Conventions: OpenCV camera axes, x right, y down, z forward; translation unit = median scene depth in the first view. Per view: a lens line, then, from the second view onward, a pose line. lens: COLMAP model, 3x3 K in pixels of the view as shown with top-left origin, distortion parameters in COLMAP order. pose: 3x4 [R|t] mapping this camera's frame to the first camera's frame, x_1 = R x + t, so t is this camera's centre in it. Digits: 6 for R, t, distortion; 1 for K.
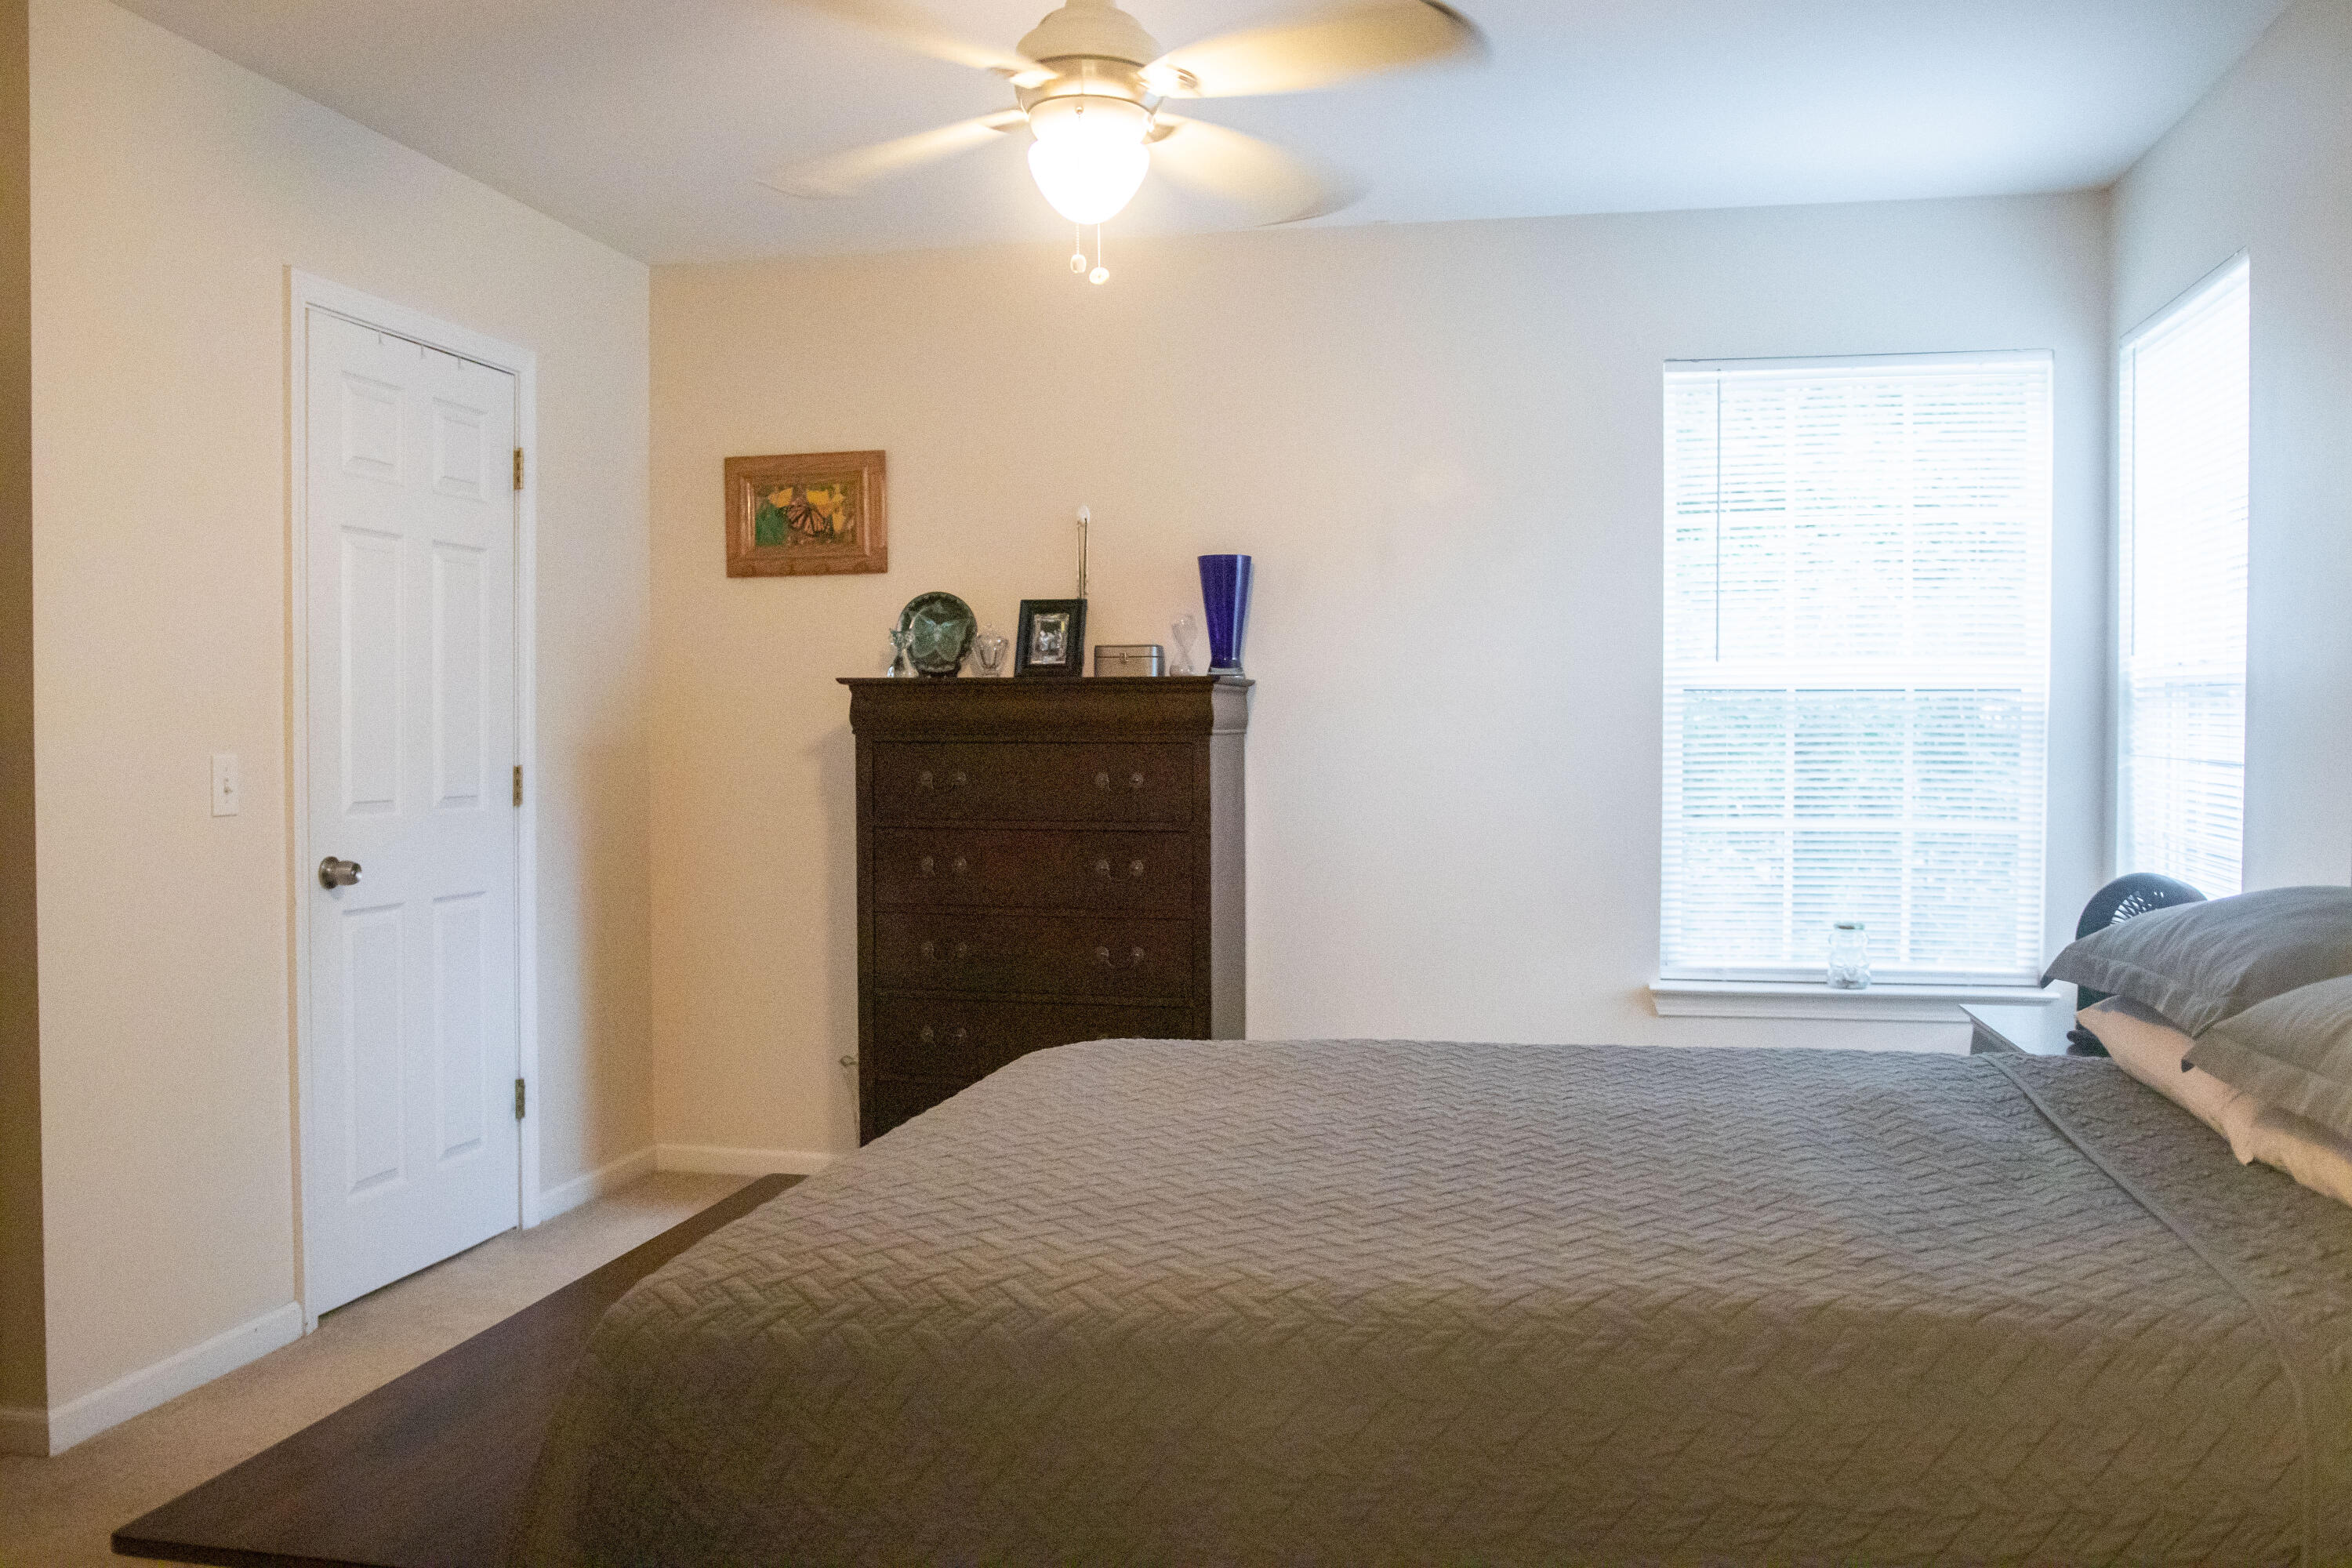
lens RADIAL K [[1966.0, 0, 1175.4], [0, 1966.0, 804.7], [0, 0, 1]] dist [-0.087641, 0.077563]
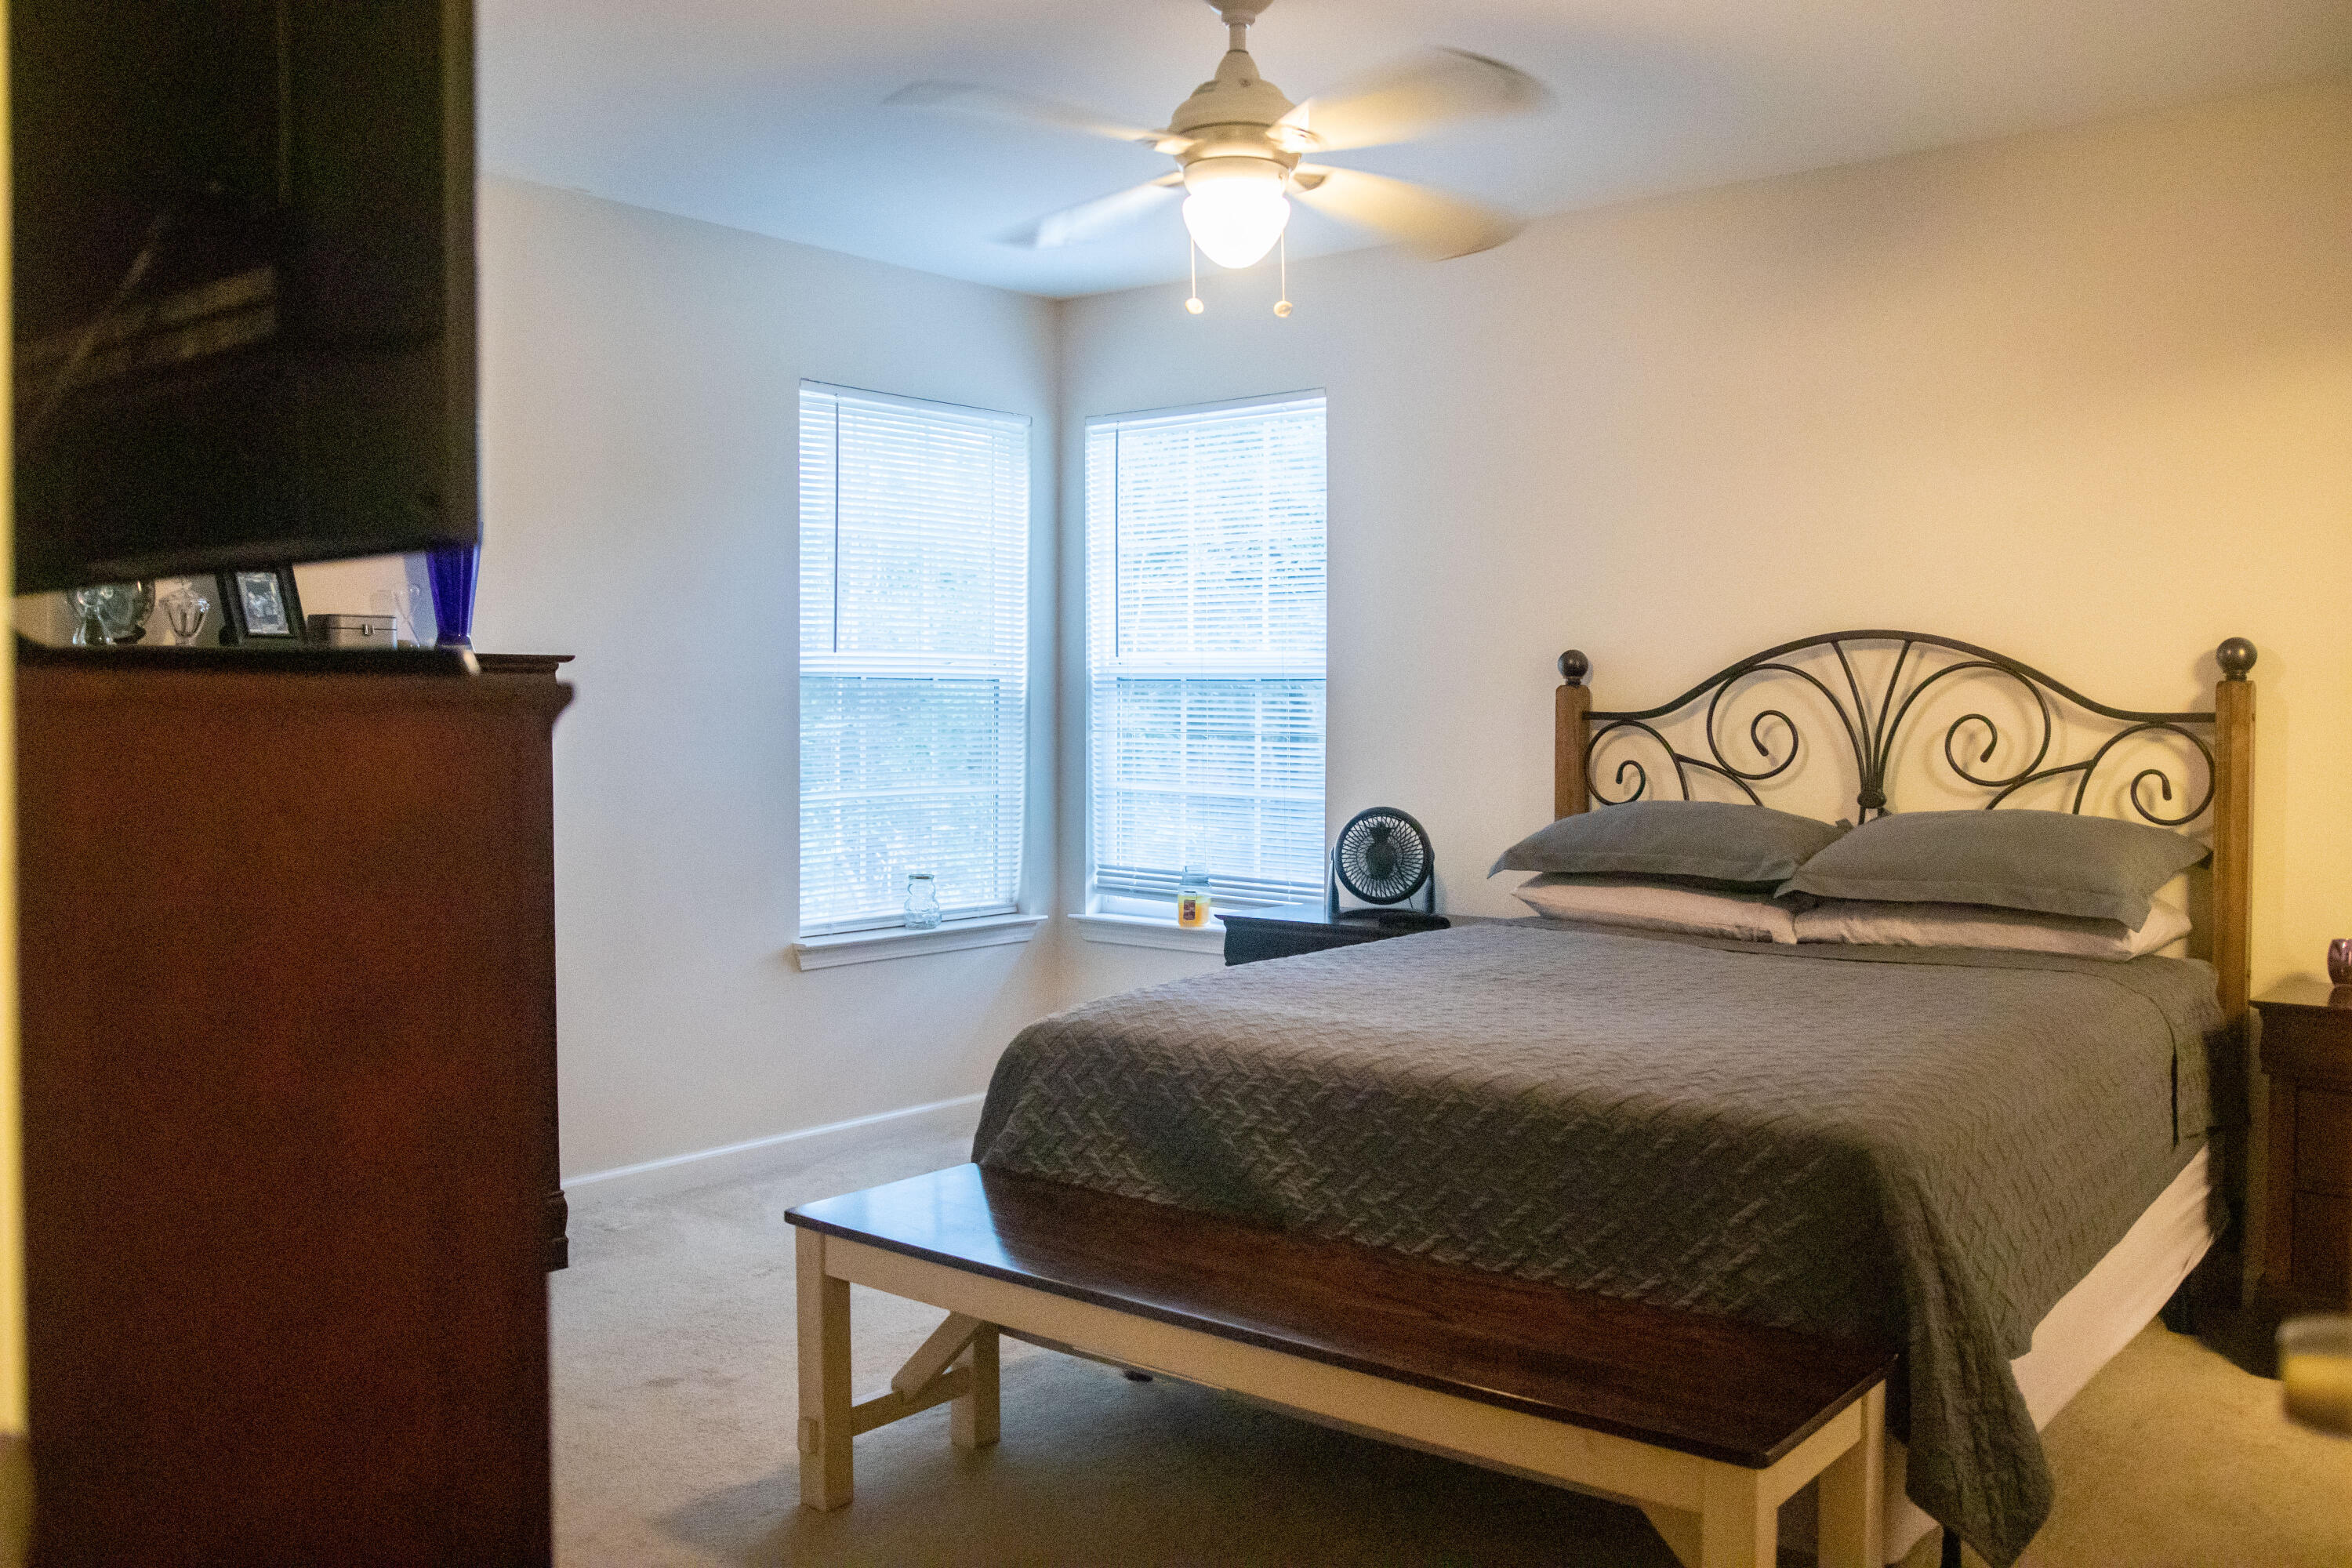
lens RADIAL K [[1966.0, 0, 1175.4], [0, 1966.0, 804.7], [0, 0, 1]] dist [-0.087641, 0.077563]
pose [[0.476271, -0.038928, 0.878436, -0.625416], [0.034060, 0.999087, 0.025808, -0.007362], [-0.878638, 0.017628, 0.477162, 0.281751]]
